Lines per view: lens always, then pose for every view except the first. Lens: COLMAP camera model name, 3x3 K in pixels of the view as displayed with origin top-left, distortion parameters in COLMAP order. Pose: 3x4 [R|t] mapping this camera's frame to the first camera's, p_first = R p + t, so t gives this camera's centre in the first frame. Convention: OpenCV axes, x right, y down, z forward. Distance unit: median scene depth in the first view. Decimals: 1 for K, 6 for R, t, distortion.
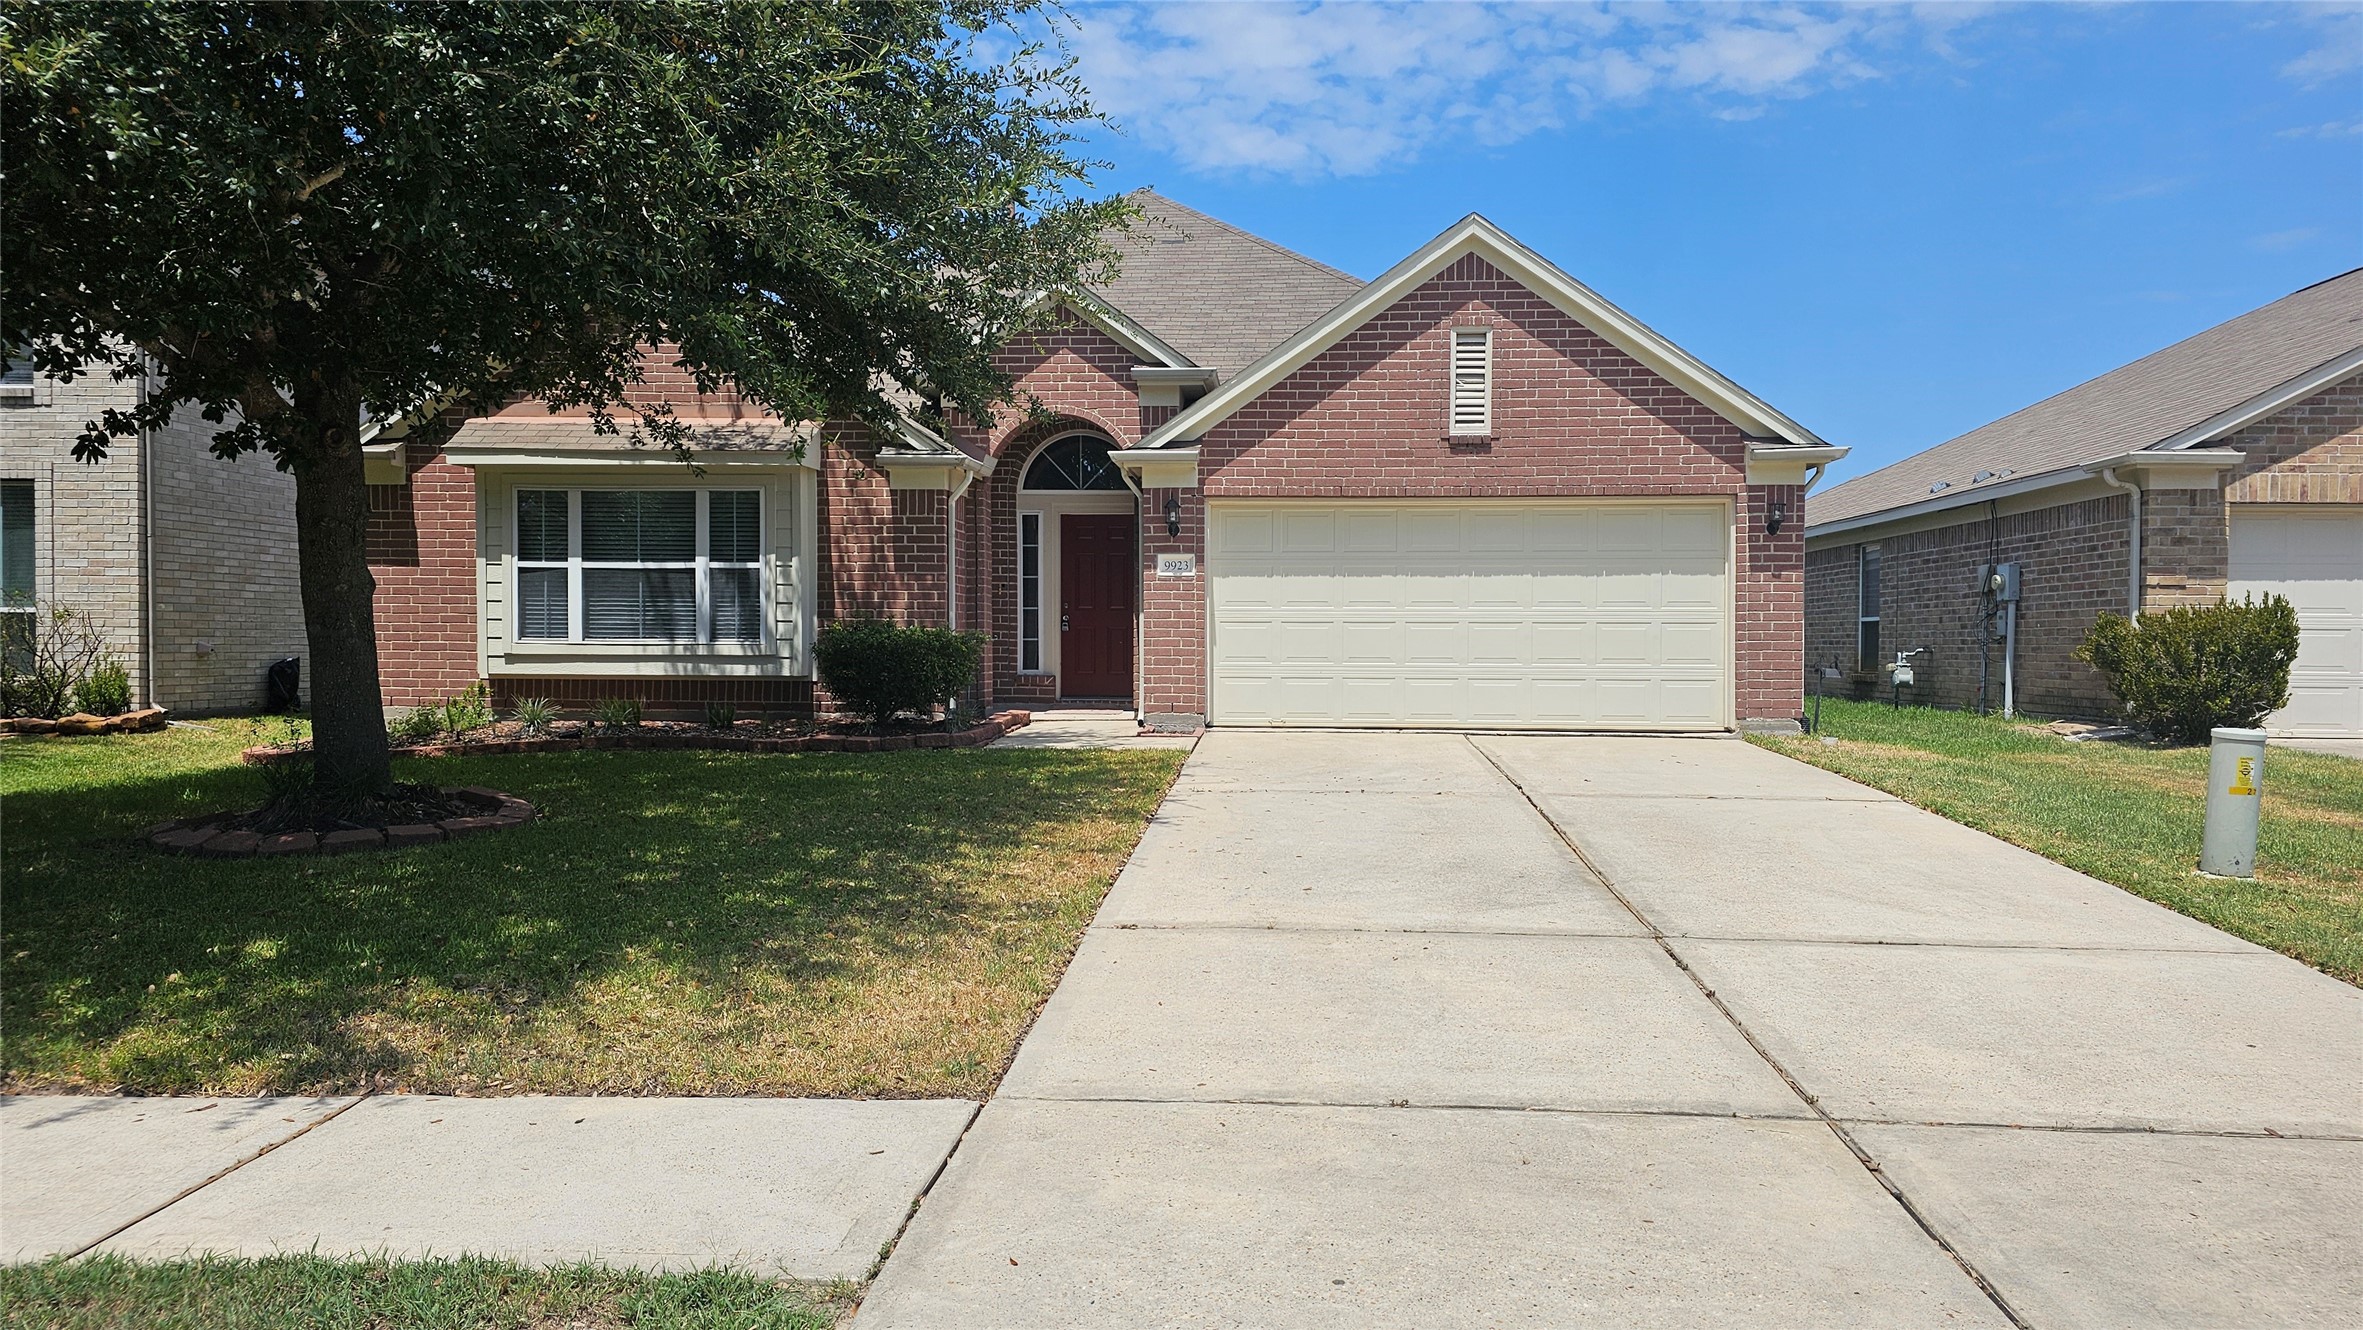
lens RADIAL K [[1662.0, 0, 1172.9], [0, 1662.0, 680.1], [0, 0, 1]] dist [0.037931, -0.040662]
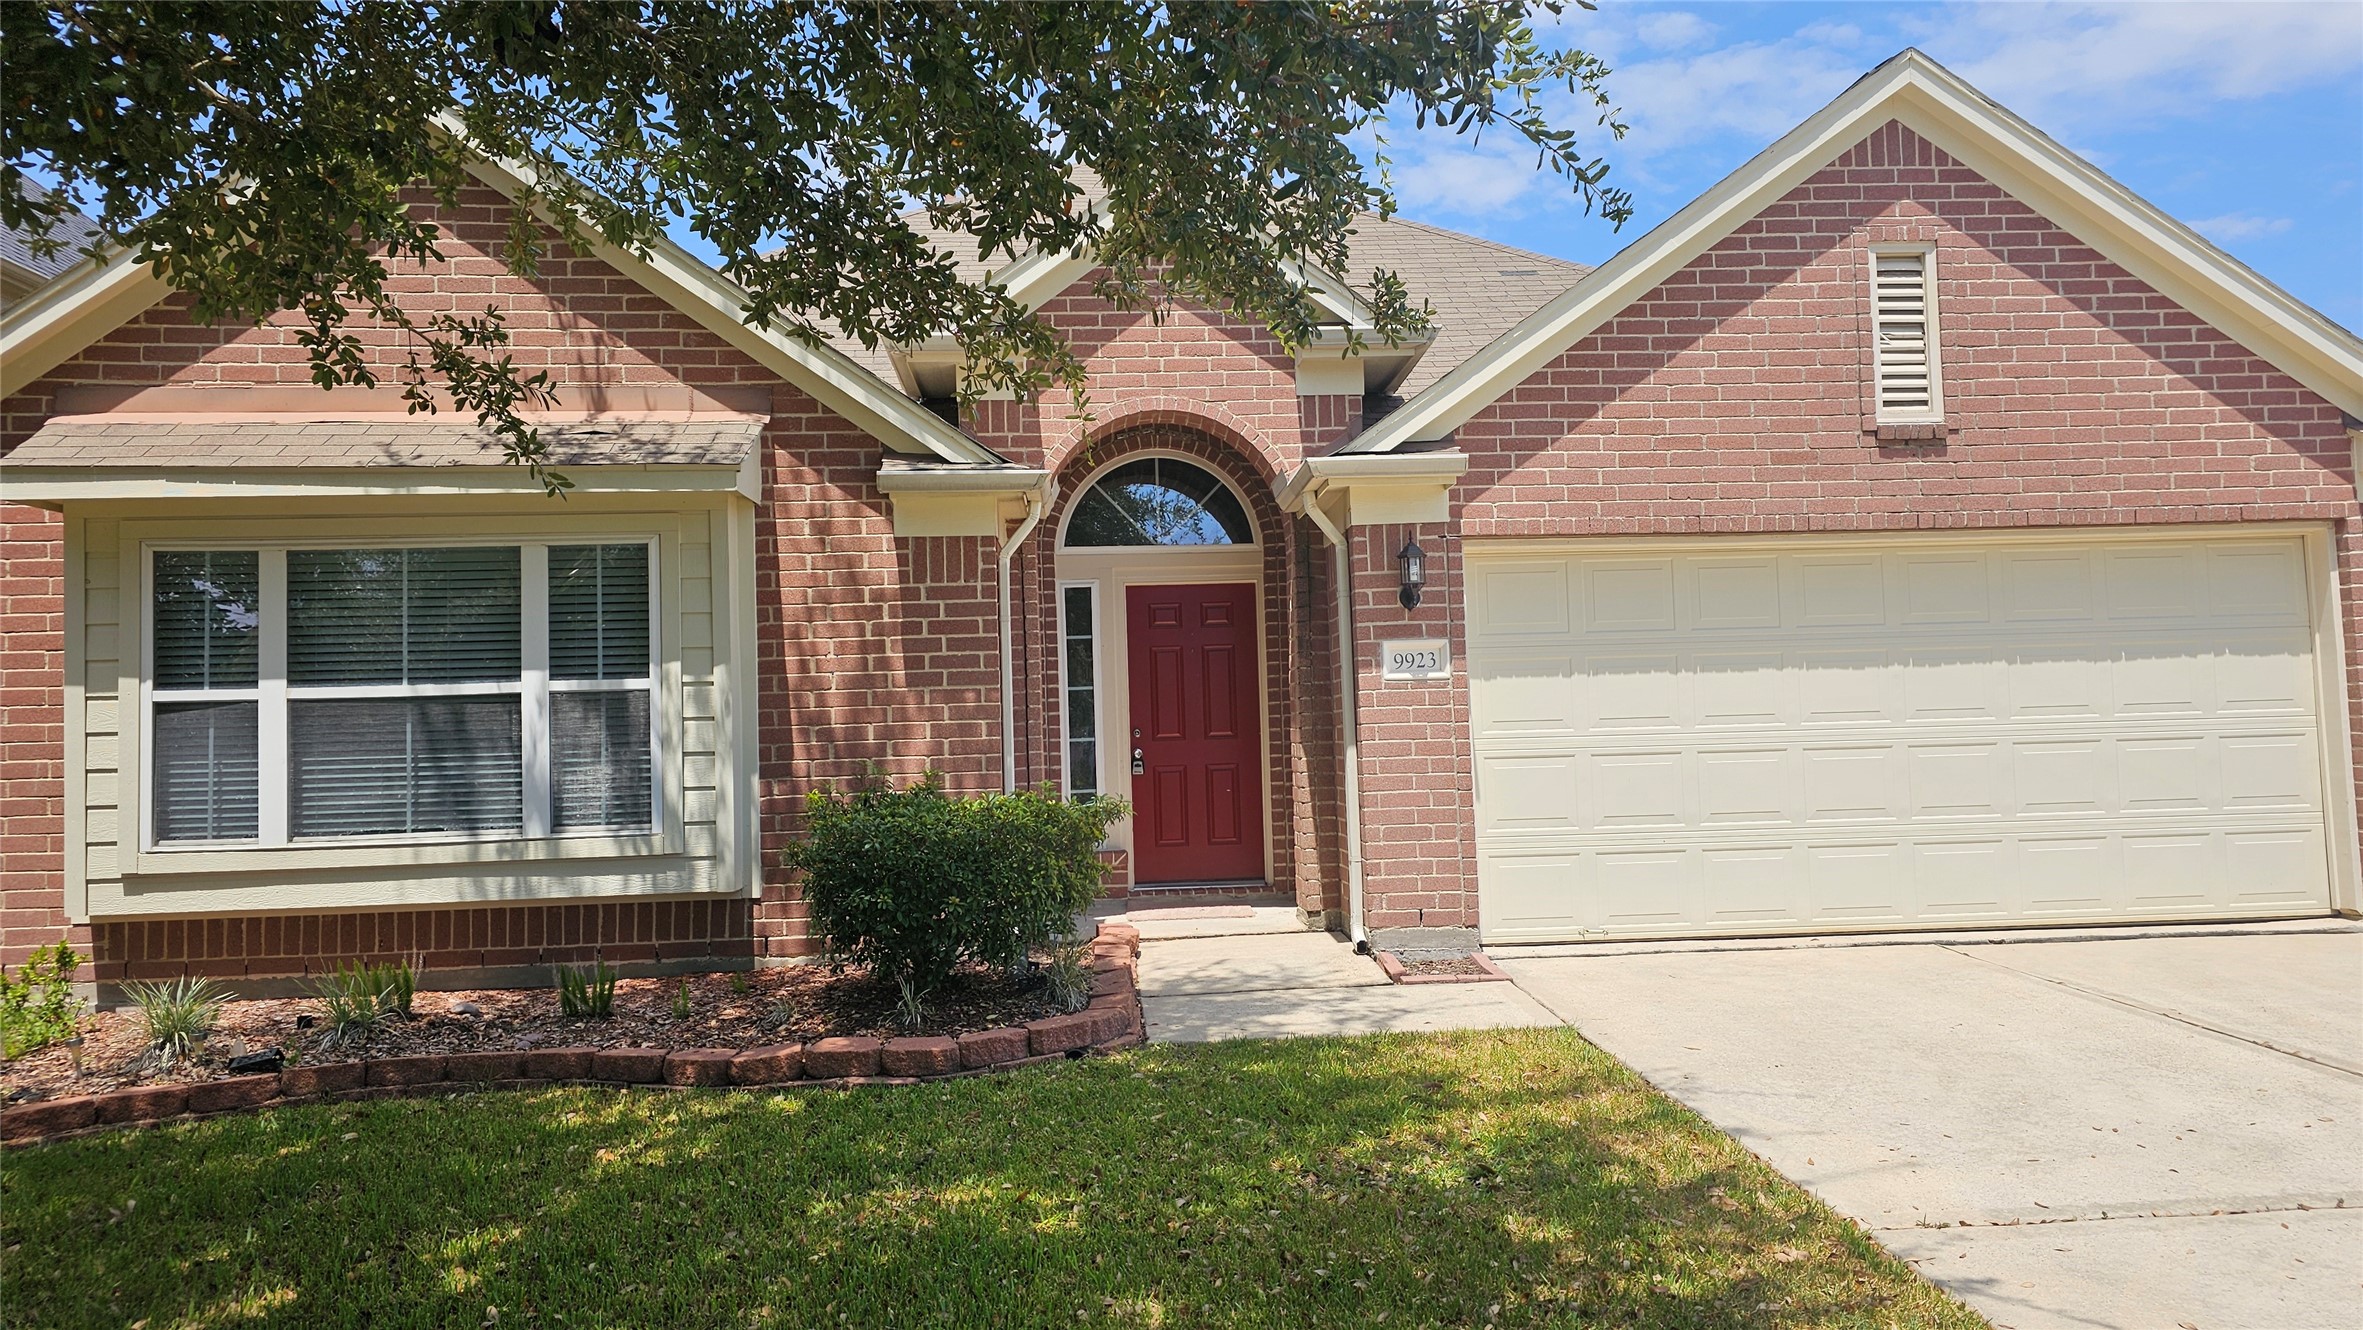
lens RADIAL K [[1662.0, 0, 1185.1], [0, 1662.0, 652.6], [0, 0, 1]] dist [0.037931, -0.040662]
pose [[0.989019, -0.026333, 0.145426, -0.157714], [0.037527, 0.996494, -0.074774, -0.032937], [-0.142947, 0.079411, 0.986539, 0.457538]]
